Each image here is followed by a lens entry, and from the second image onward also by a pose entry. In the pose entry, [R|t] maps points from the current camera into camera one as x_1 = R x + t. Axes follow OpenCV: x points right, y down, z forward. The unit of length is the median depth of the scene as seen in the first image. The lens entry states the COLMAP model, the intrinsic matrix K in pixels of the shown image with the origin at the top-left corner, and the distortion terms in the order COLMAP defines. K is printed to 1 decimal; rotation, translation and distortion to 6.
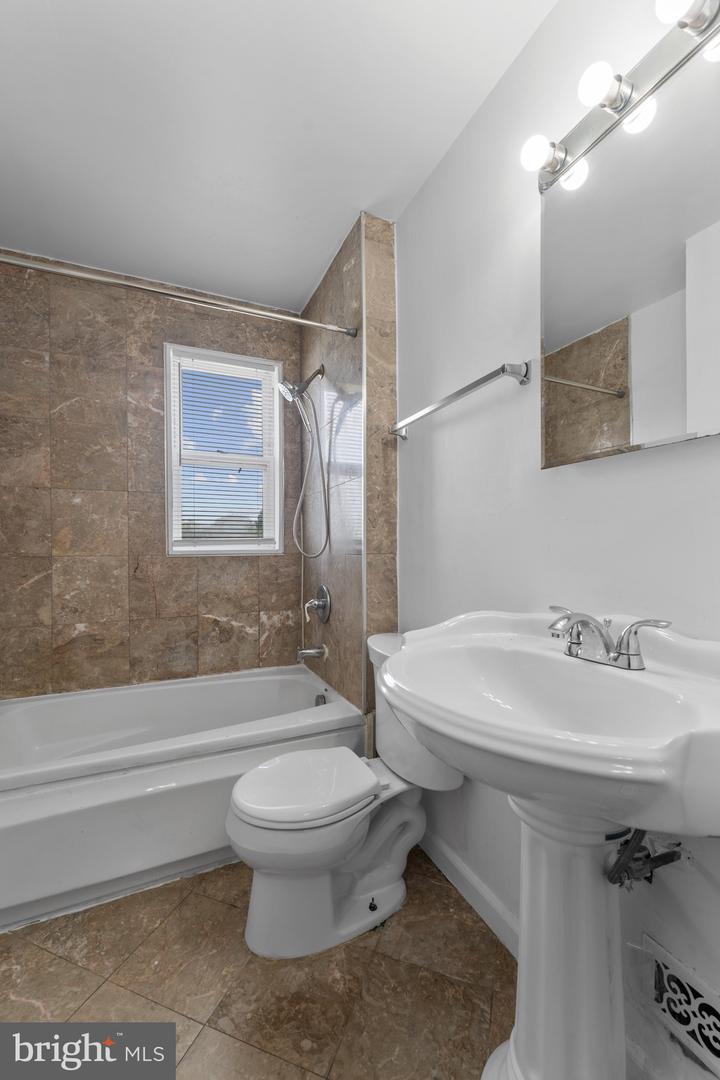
lens RADIAL K [[430.9, 0, 357.8], [0, 430.9, 542.8], [0, 0, 1]] dist [0.000243, -0.000200]
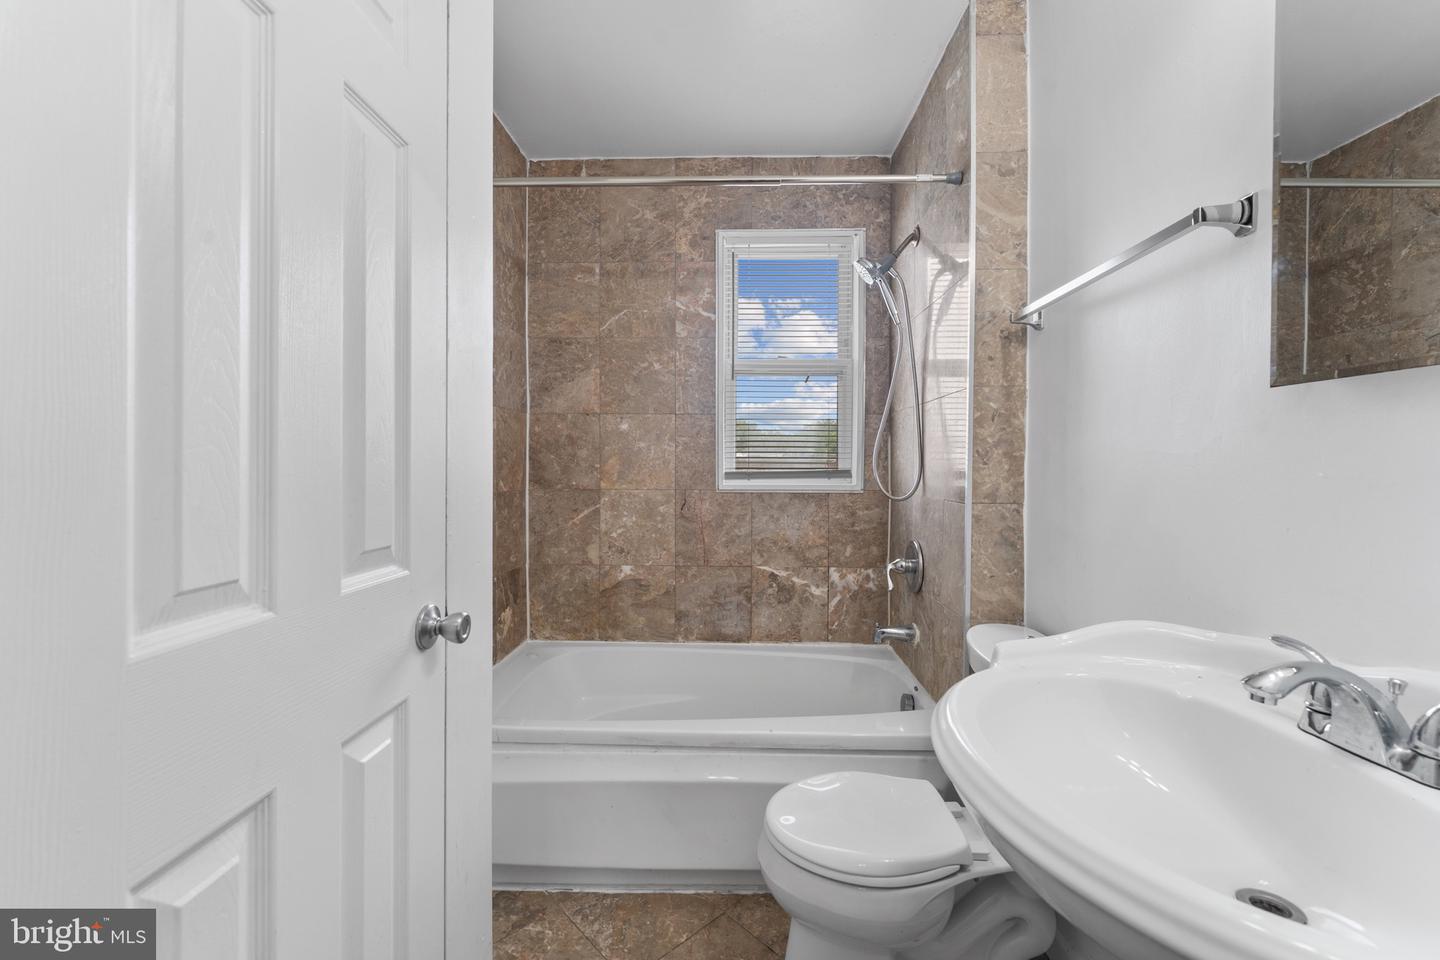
lens RADIAL K [[605.9, 0, 766.9], [0, 605.9, 436.5], [0, 0, 1]] dist [0.000006, -0.001362]
pose [[0.905376, 0.012435, -0.424428, 0.136626], [-0.009467, 0.999914, 0.009100, -0.088188], [0.424505, -0.004221, 0.905416, -0.002278]]
